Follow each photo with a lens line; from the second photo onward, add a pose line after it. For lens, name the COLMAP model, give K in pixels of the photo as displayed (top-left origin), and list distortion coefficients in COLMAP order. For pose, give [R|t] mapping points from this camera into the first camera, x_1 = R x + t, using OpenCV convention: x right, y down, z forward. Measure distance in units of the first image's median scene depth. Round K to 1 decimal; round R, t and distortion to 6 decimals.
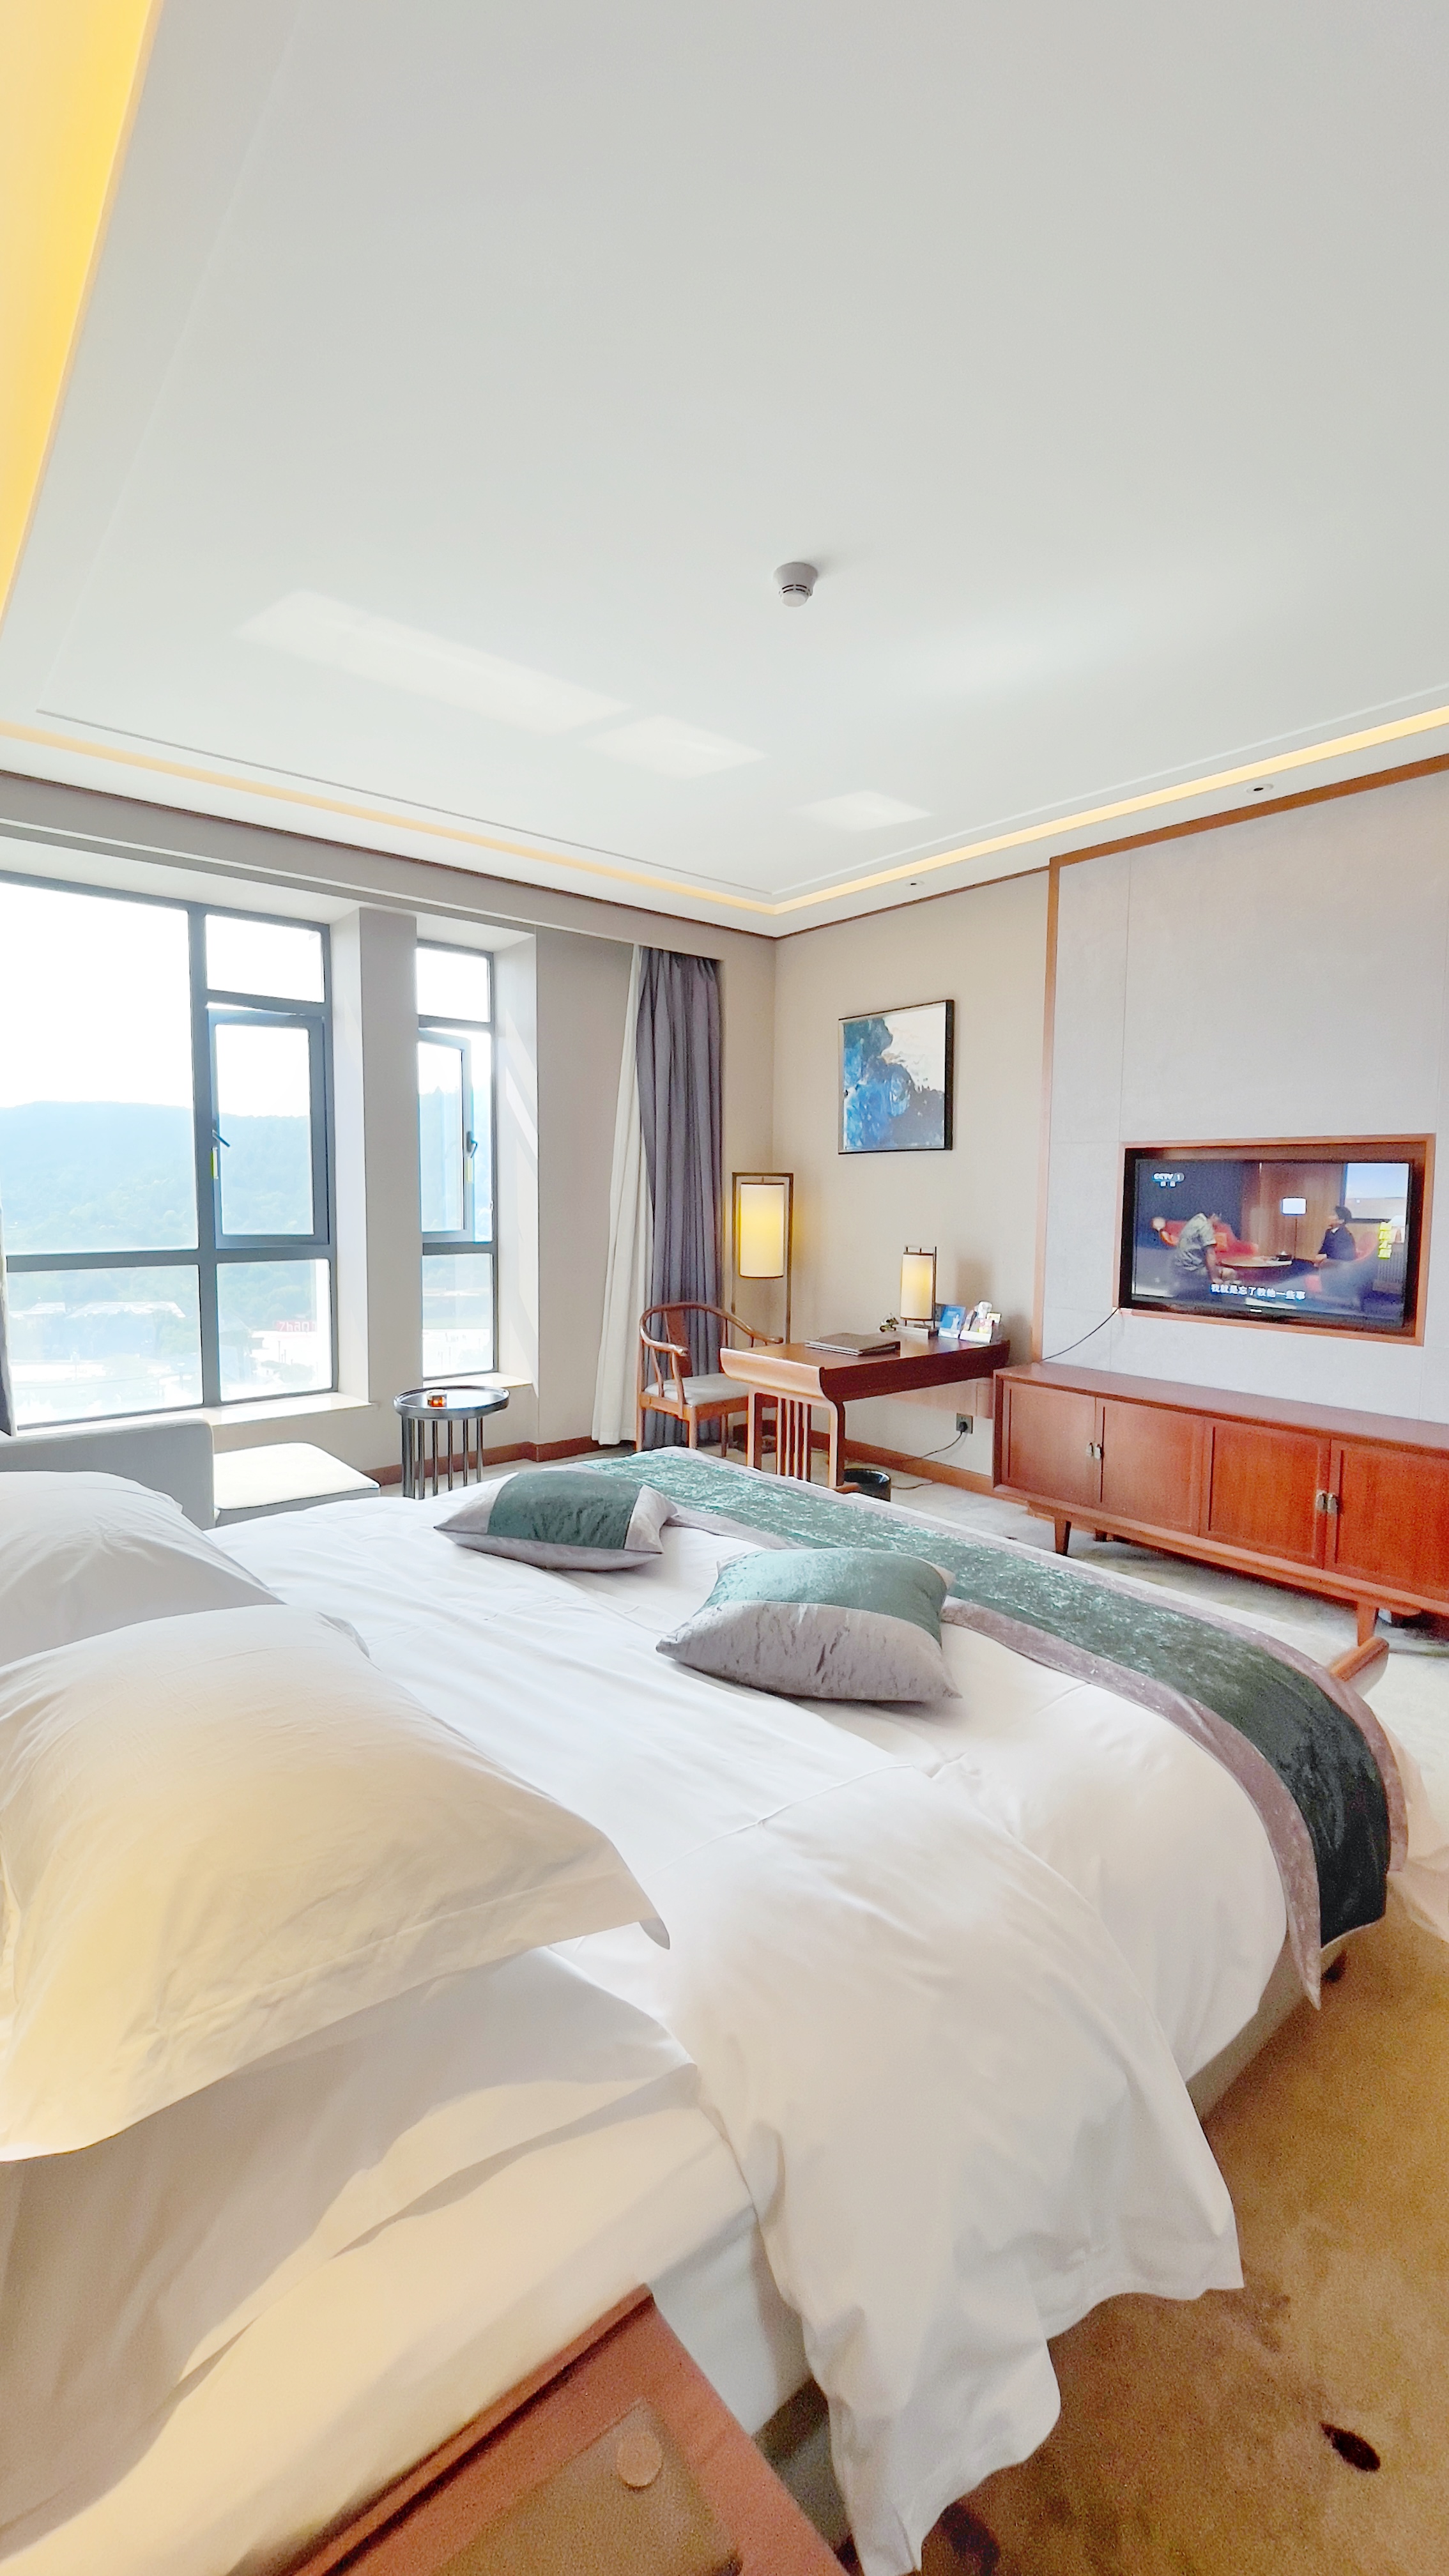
lens RADIAL K [[1036.6, 0, 724.5], [0, 1036.6, 1288.0], [0, 0, 1]] dist [-0.002052, 0.002853]
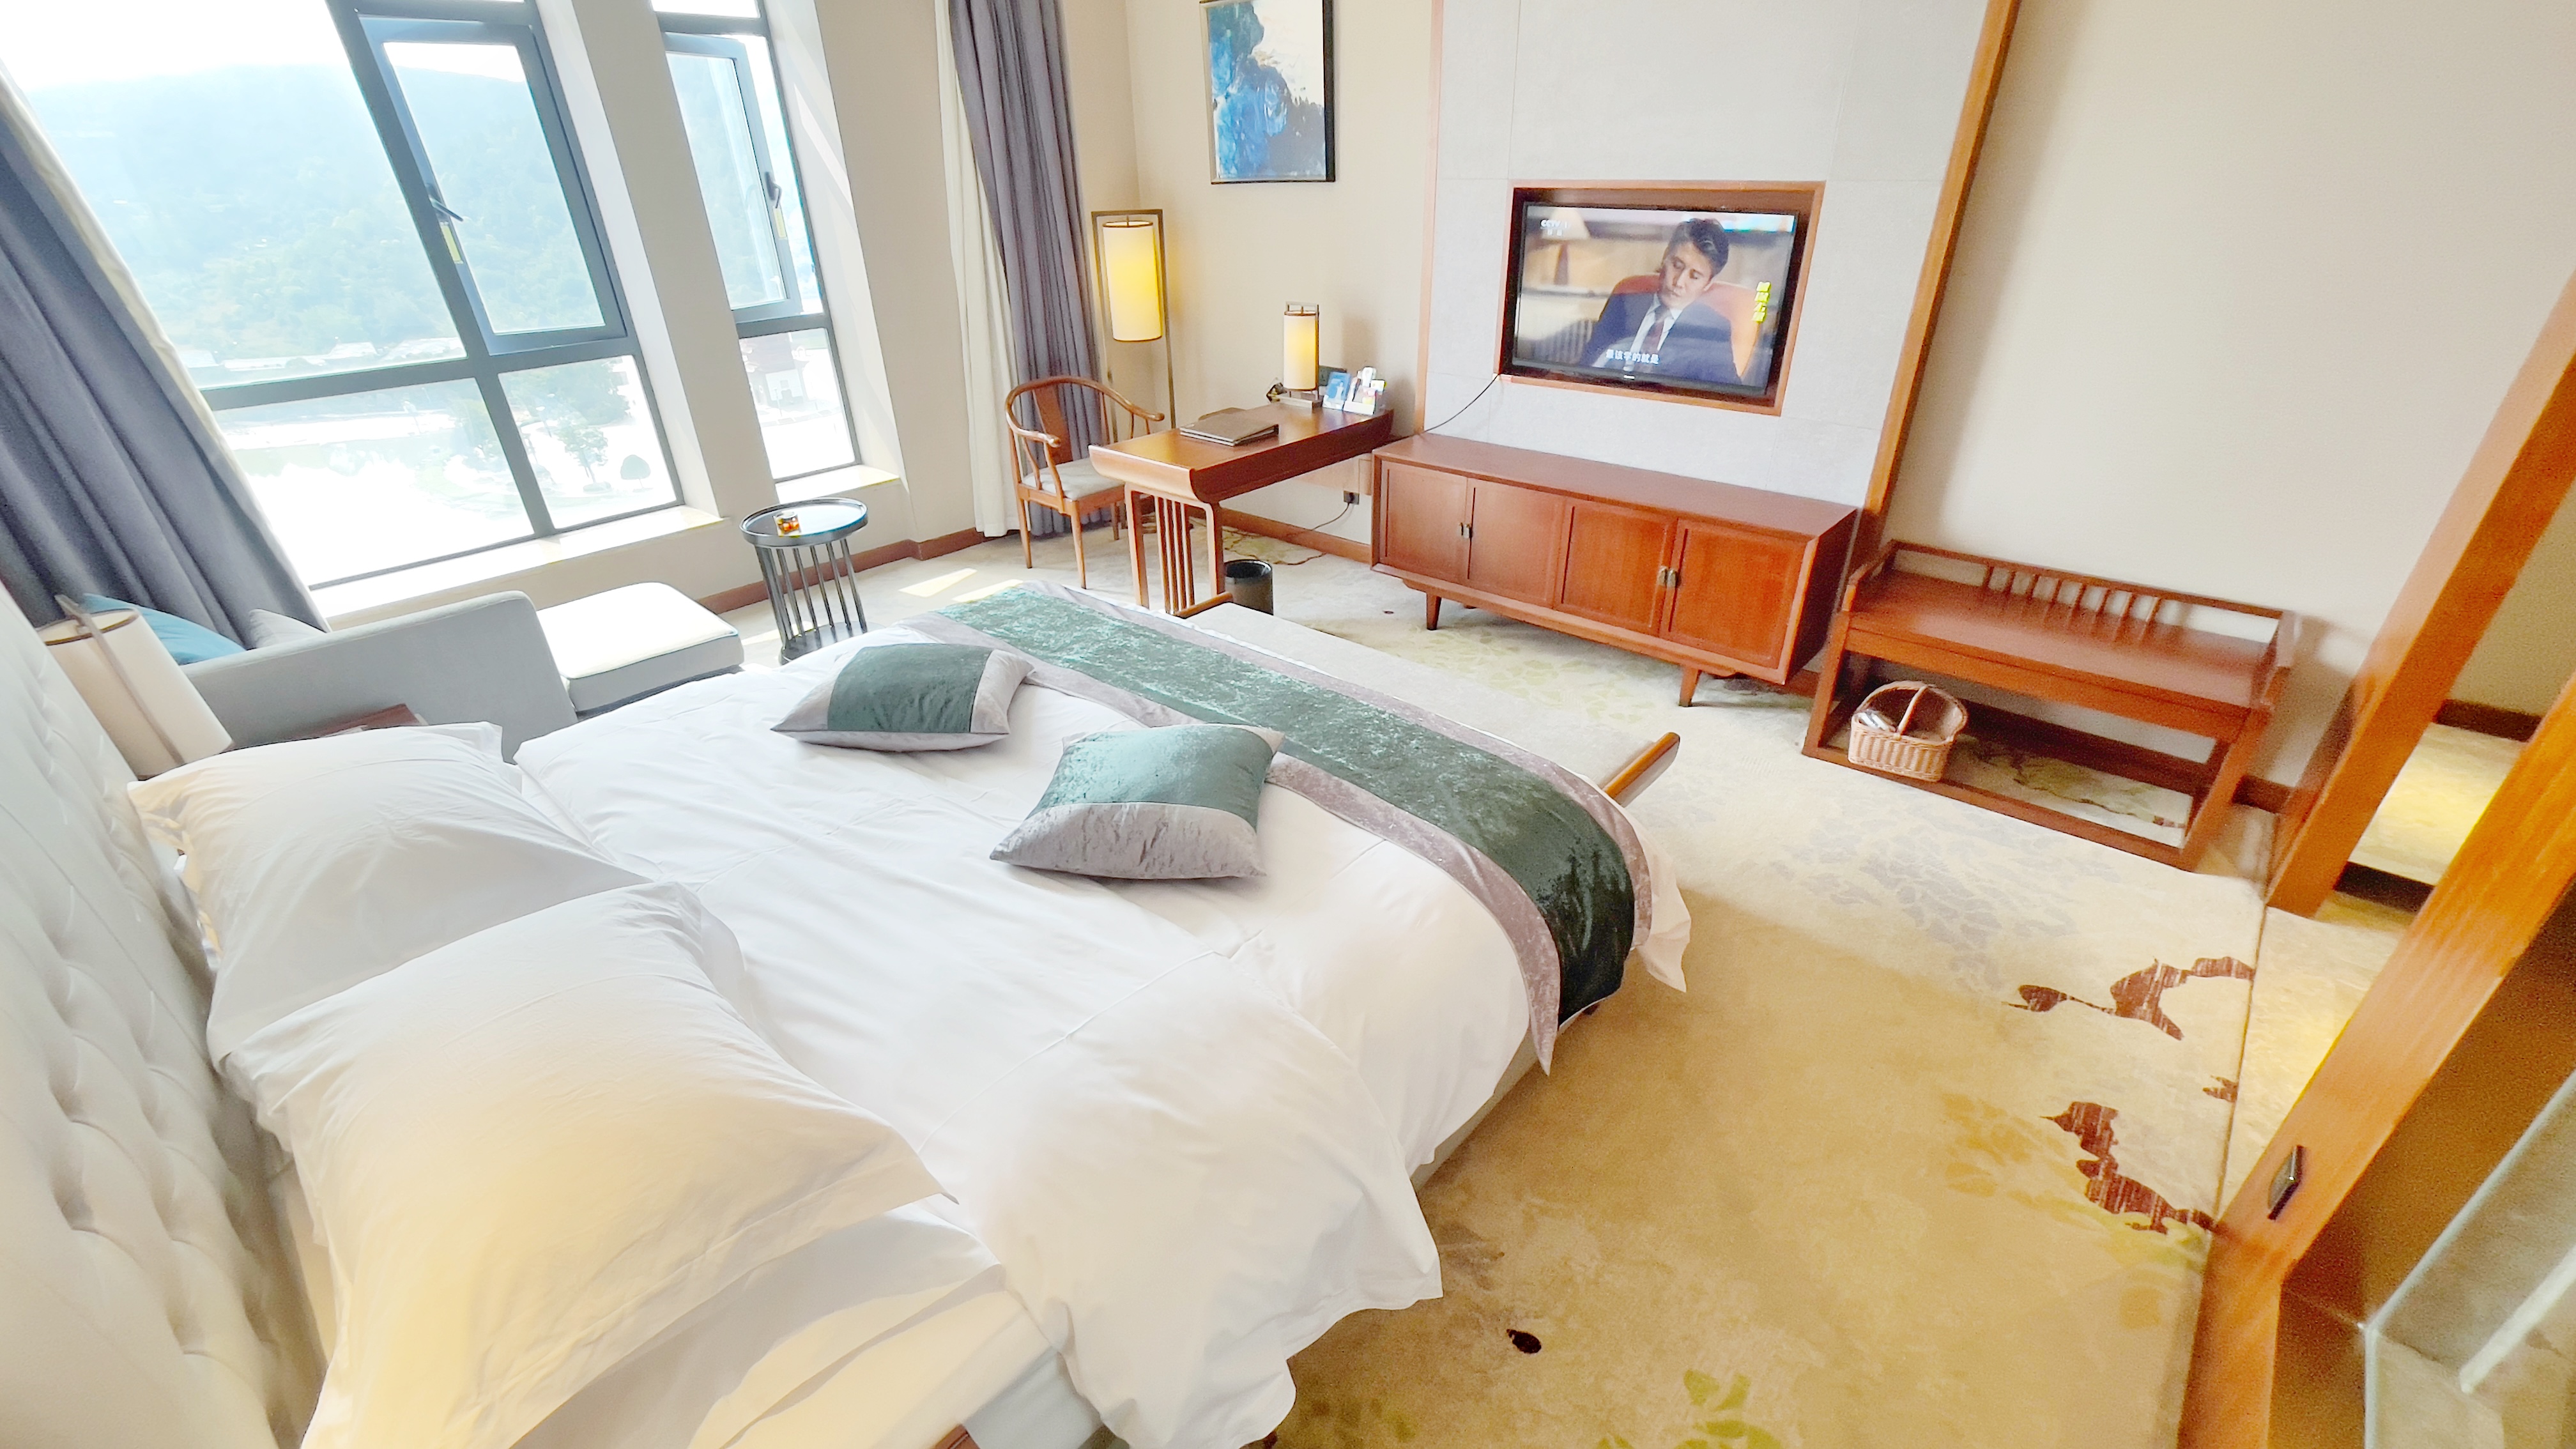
lens RADIAL K [[1036.6, 0, 1288.0], [0, 1036.6, 724.5], [0, 0, 1]] dist [-0.002052, 0.002853]
pose [[0.991110, -0.091828, 0.096273, 0.068685], [0.045447, 0.913762, 0.403699, -0.090747], [-0.125042, -0.395735, 0.909812, 0.019229]]
